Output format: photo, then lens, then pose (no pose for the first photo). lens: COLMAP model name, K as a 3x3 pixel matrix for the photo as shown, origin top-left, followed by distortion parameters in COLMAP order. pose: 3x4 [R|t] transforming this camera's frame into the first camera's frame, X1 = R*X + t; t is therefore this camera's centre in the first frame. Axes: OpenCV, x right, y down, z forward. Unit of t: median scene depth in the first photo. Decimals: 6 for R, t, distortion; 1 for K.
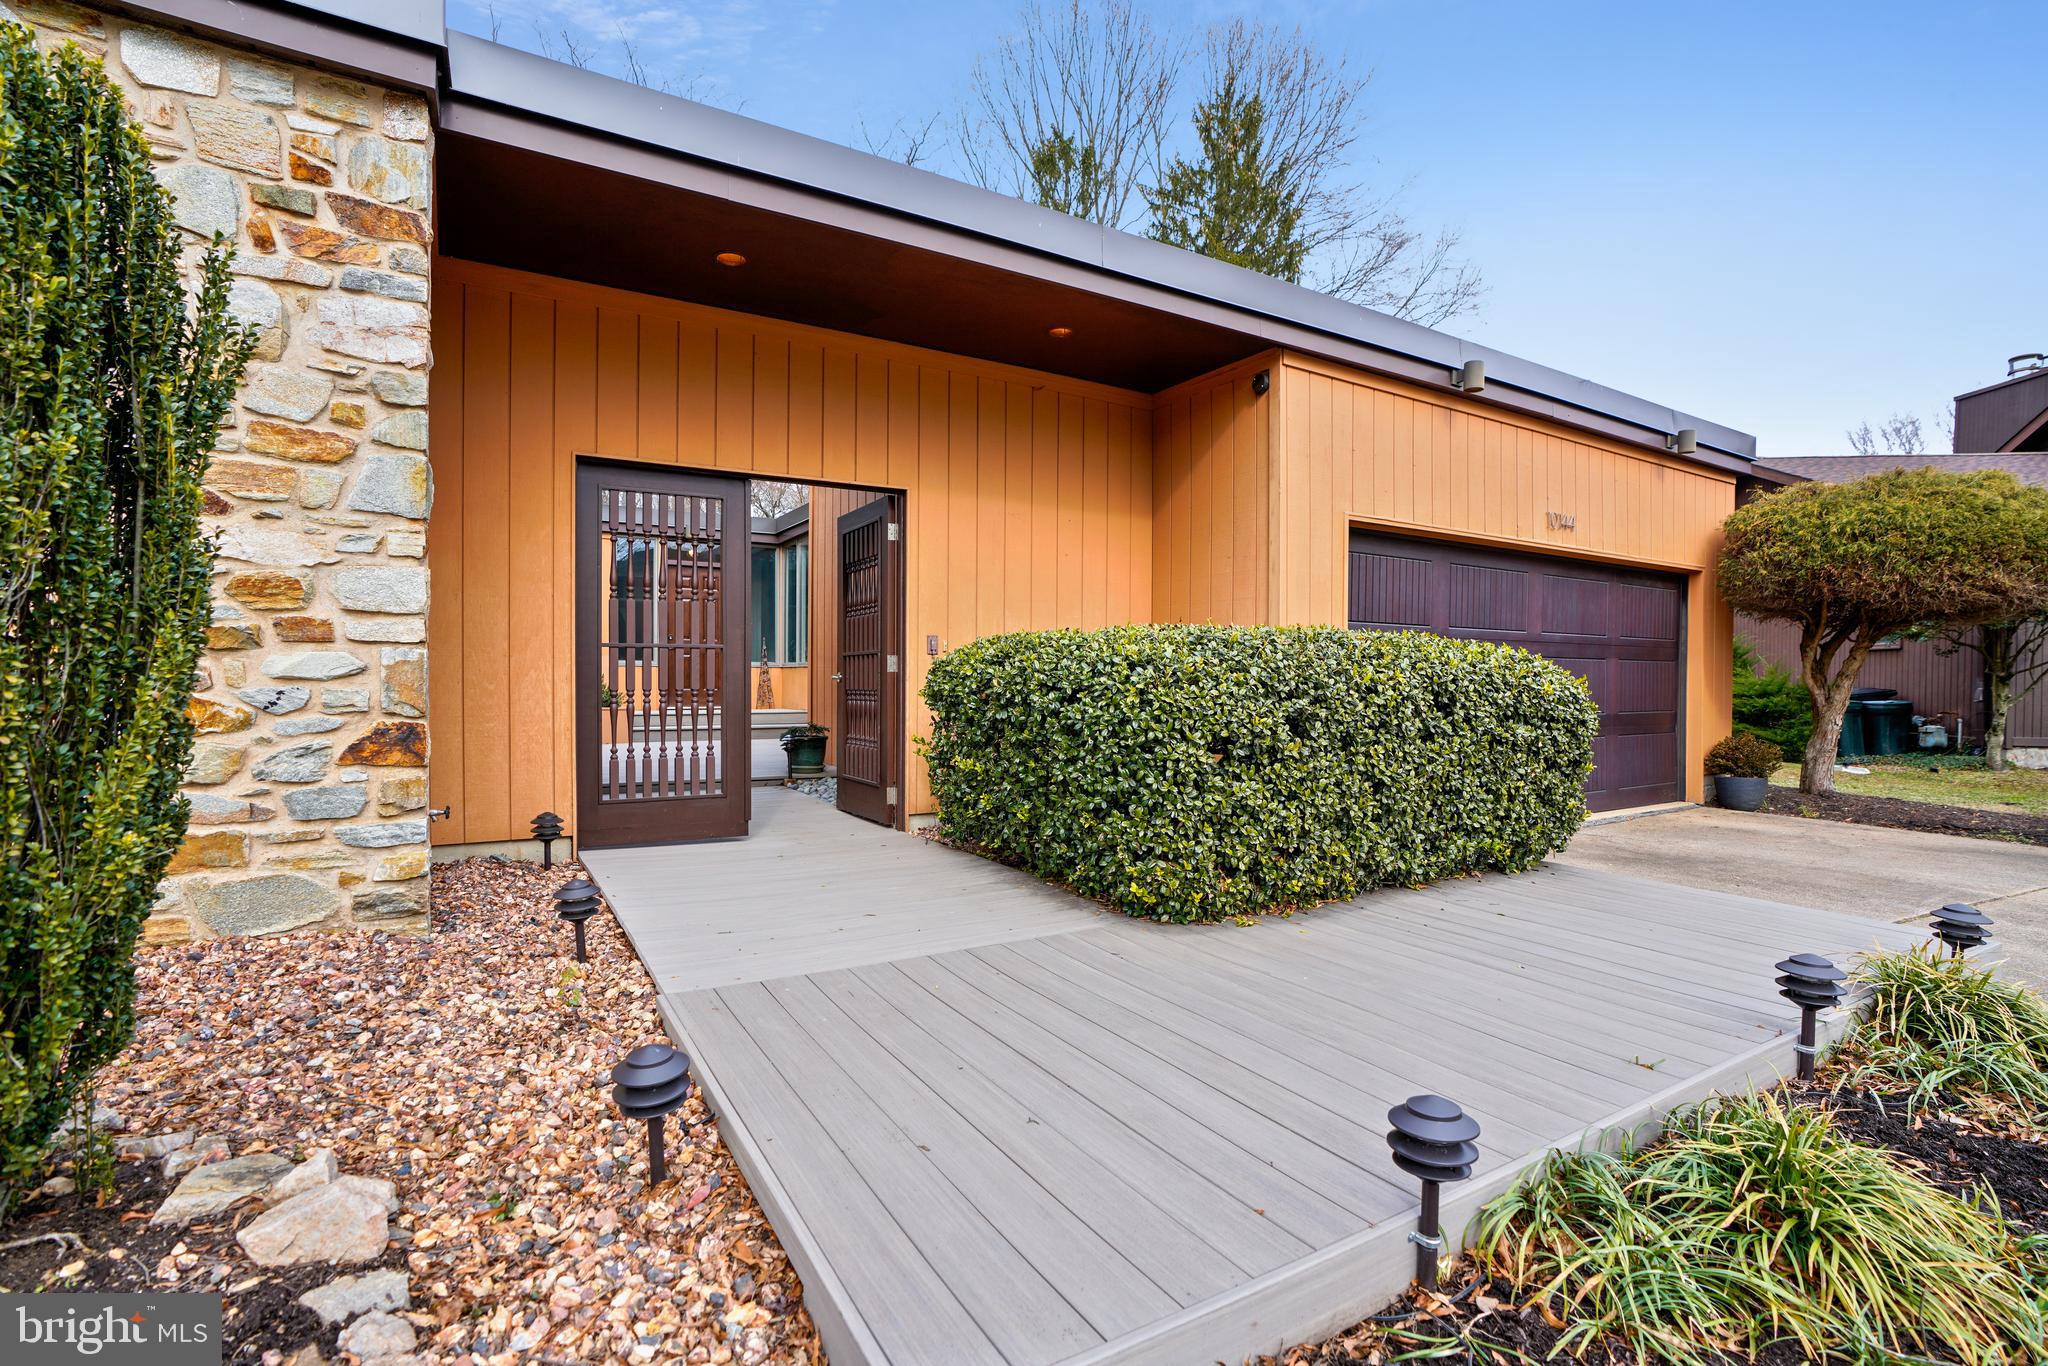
lens RADIAL K [[937.8, 0, 1010.5], [0, 937.8, 691.2], [0, 0, 1]] dist [-0.044420, 0.000125]
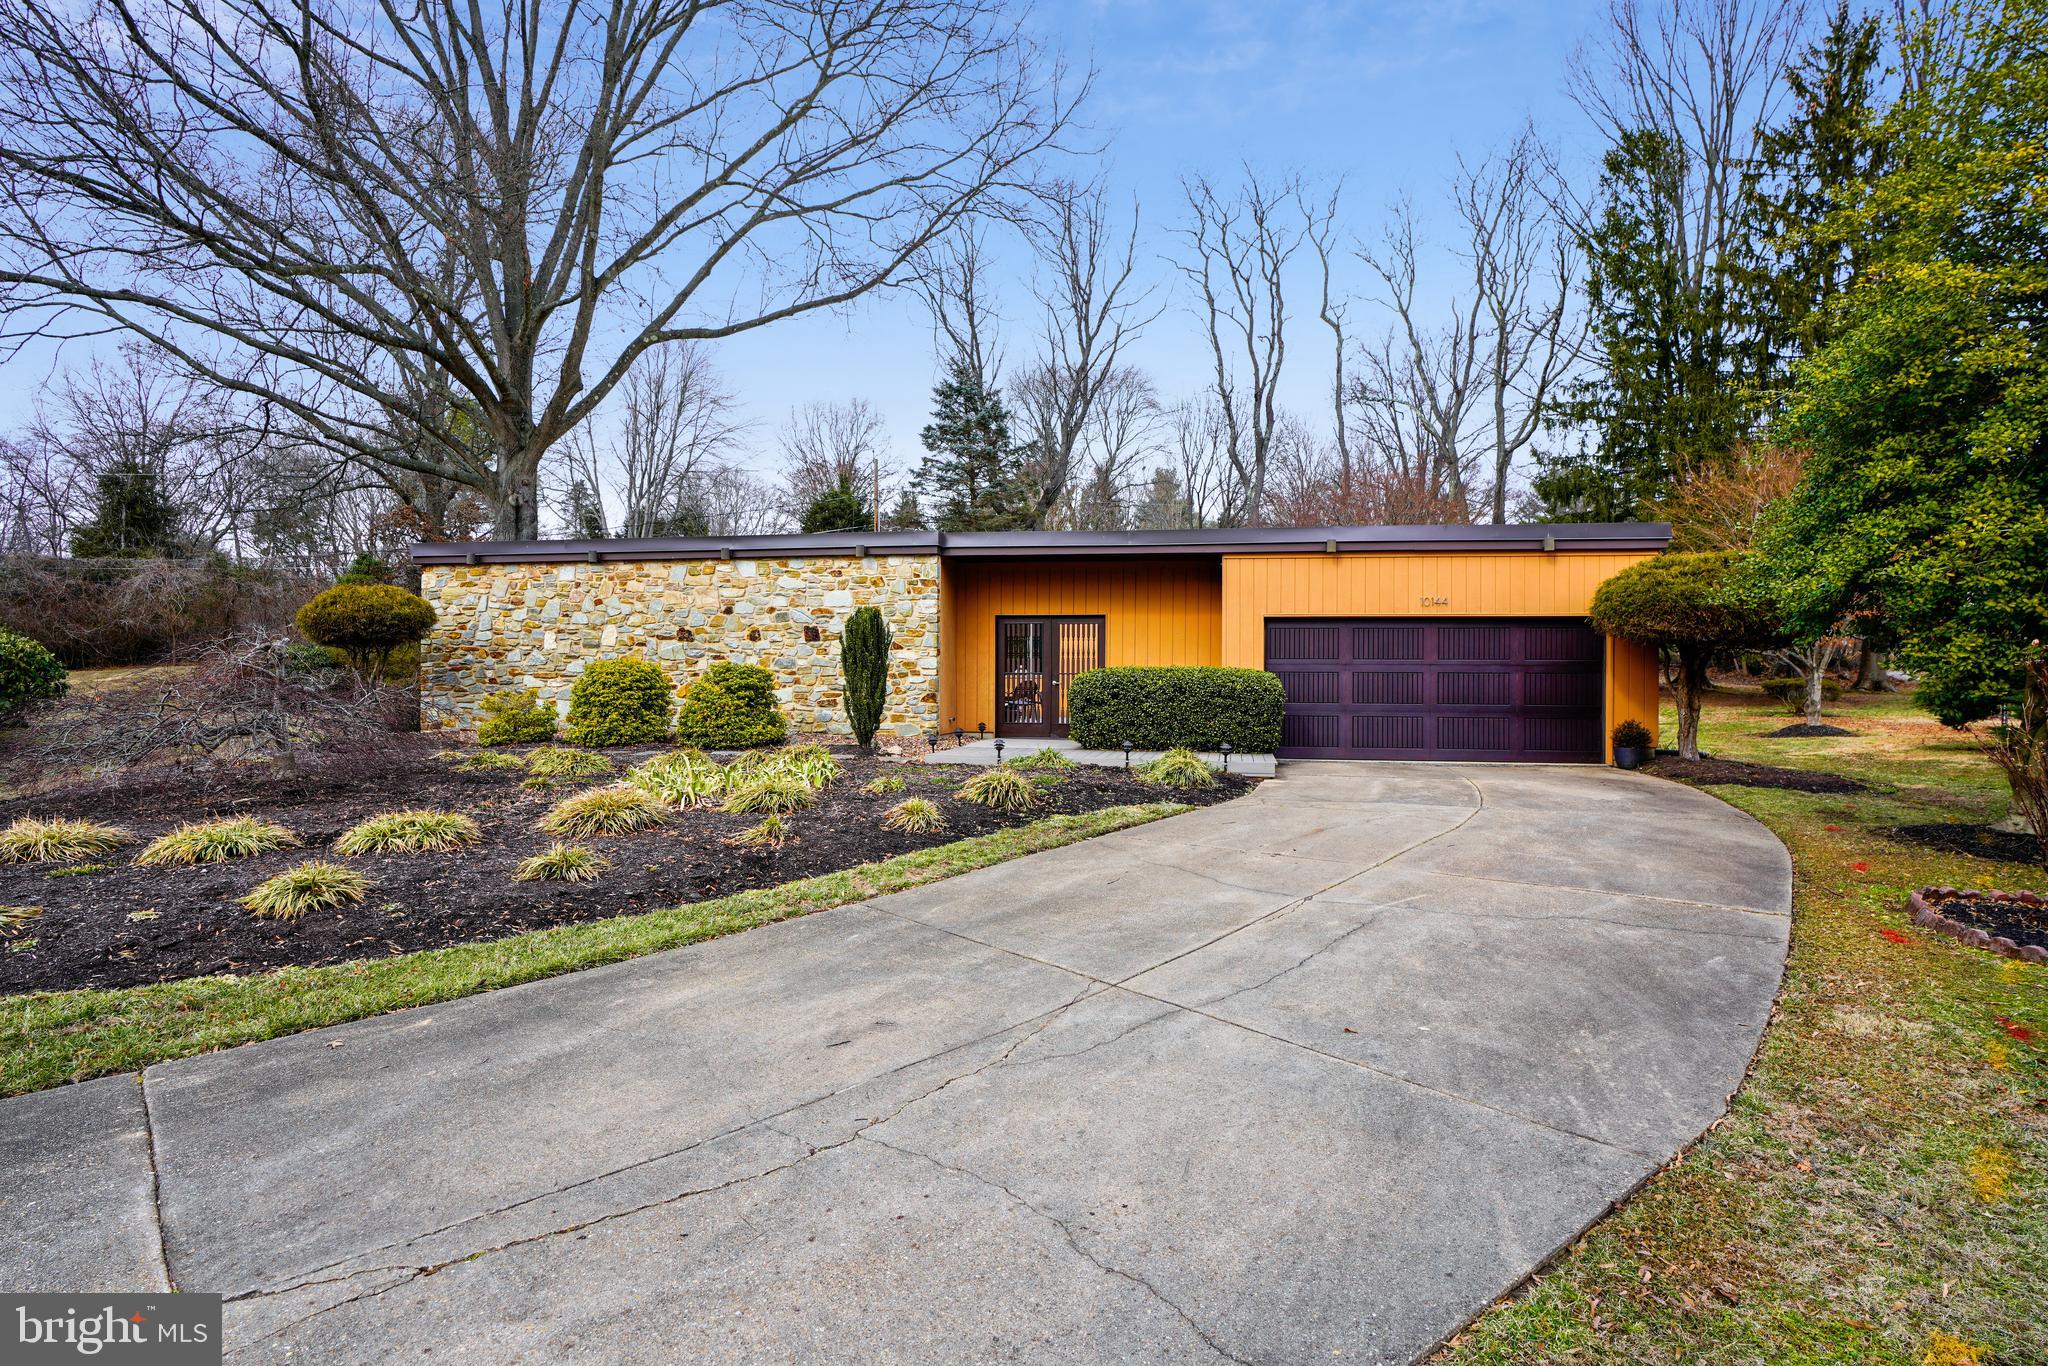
lens RADIAL K [[1095.5, 0, 1024.0], [0, 1095.5, 683.0], [0, 0, 1]] dist [-0.021337, 0.000262]
pose [[0.757558, -0.001991, -0.652765, 1.730618], [-0.011289, 0.999806, -0.016152, 0.036516], [0.652671, 0.019605, 0.757388, -1.508820]]
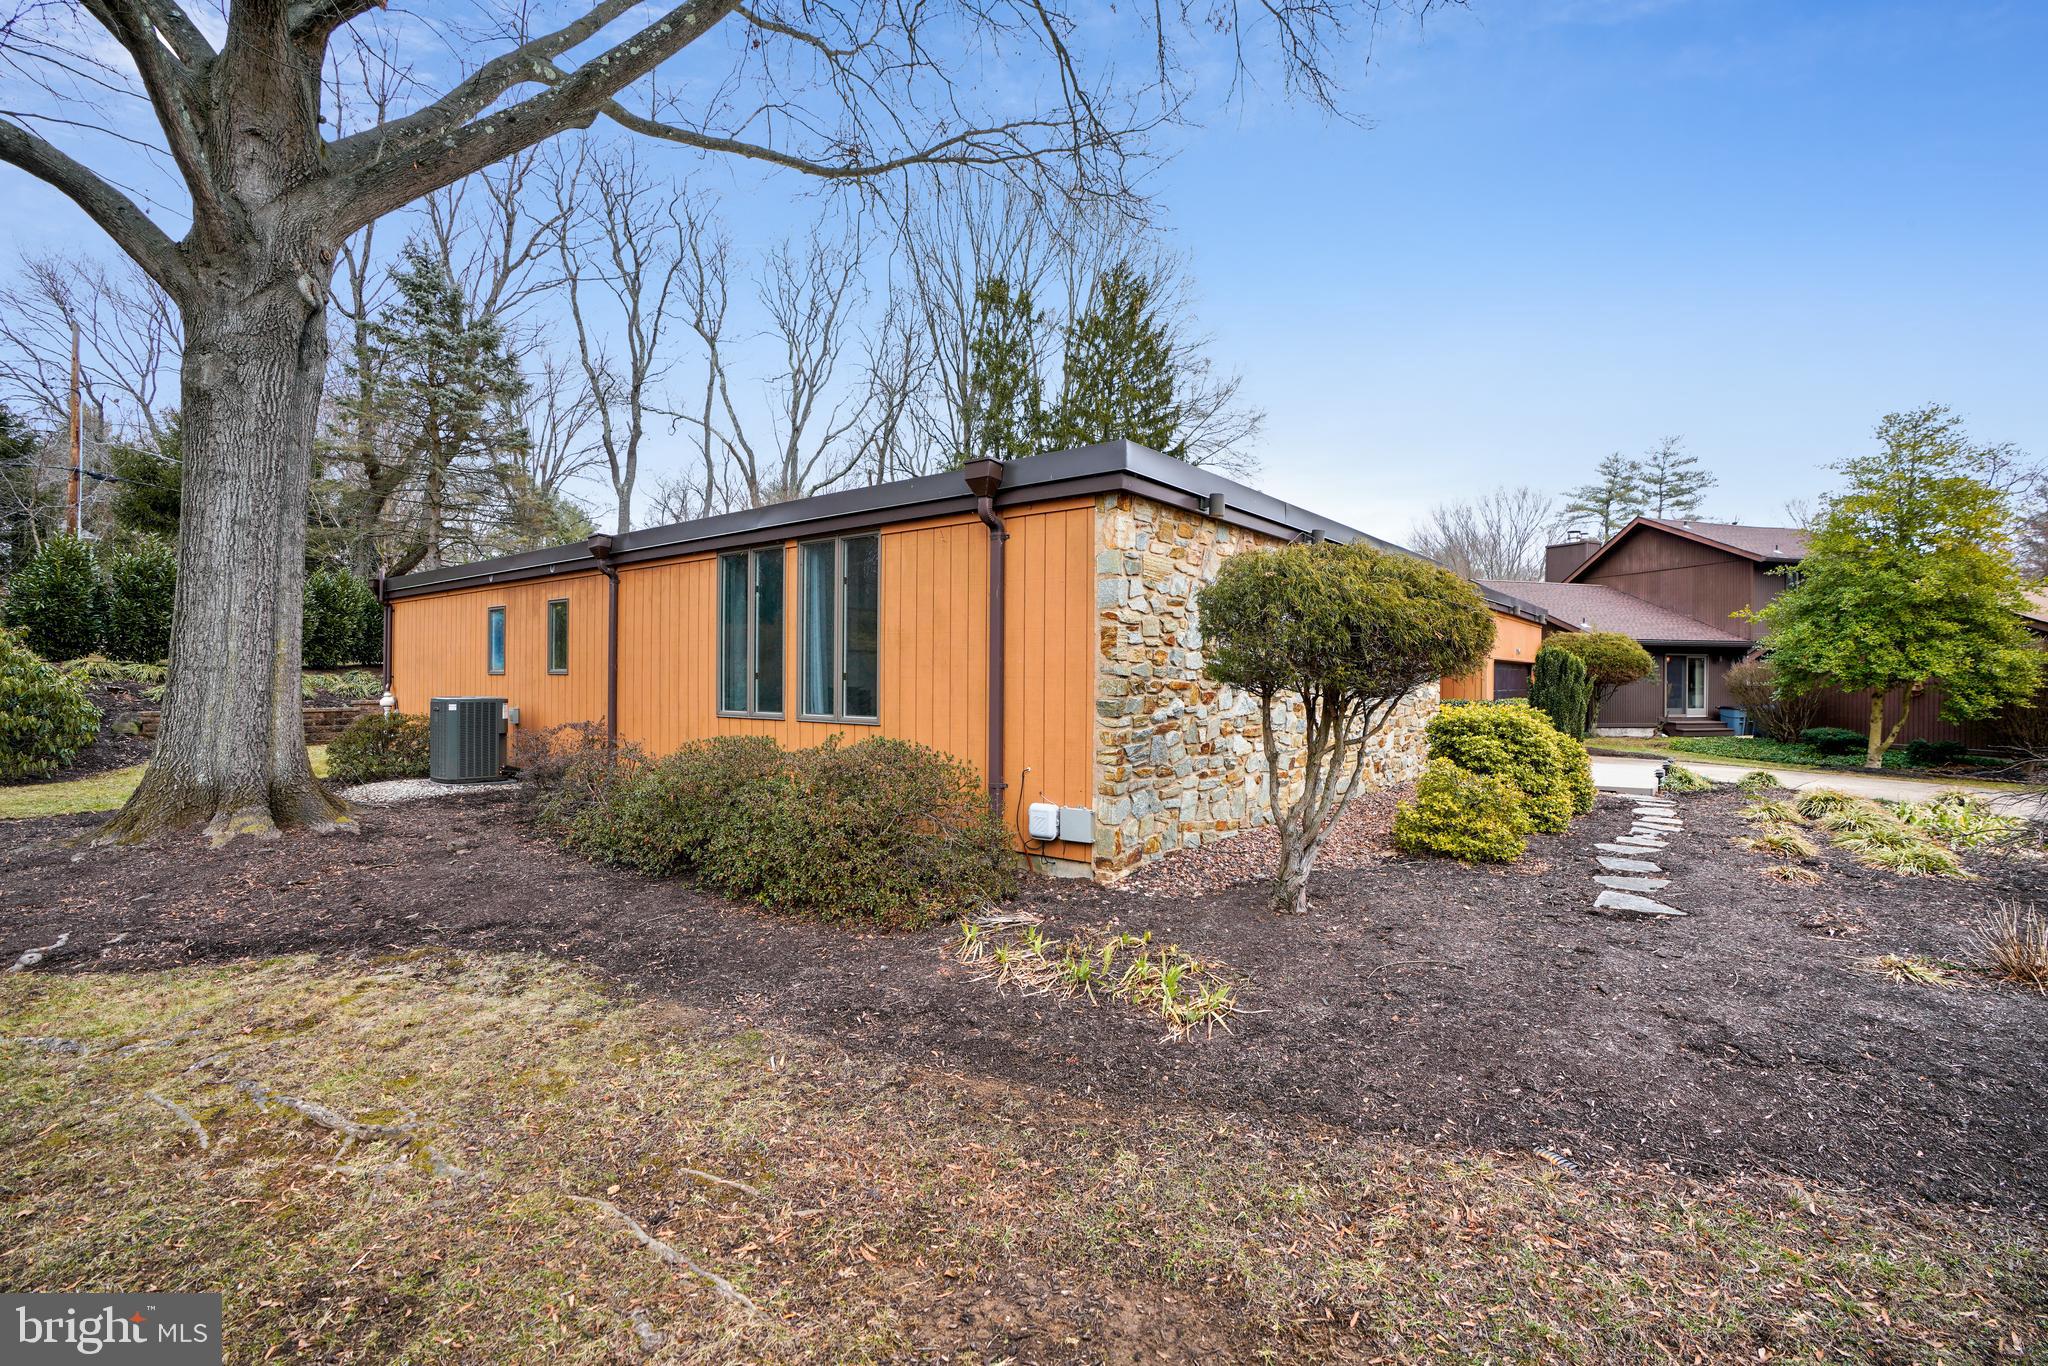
lens RADIAL K [[932.7, 0, 1024.0], [0, 932.7, 683.0], [0, 0, 1]] dist [-0.047838, -0.000202]
pose [[0.931214, -0.003664, 0.364456, -2.228949], [0.006295, 0.999962, -0.006031, -0.093328], [-0.364420, 0.007910, 0.931201, -1.307174]]
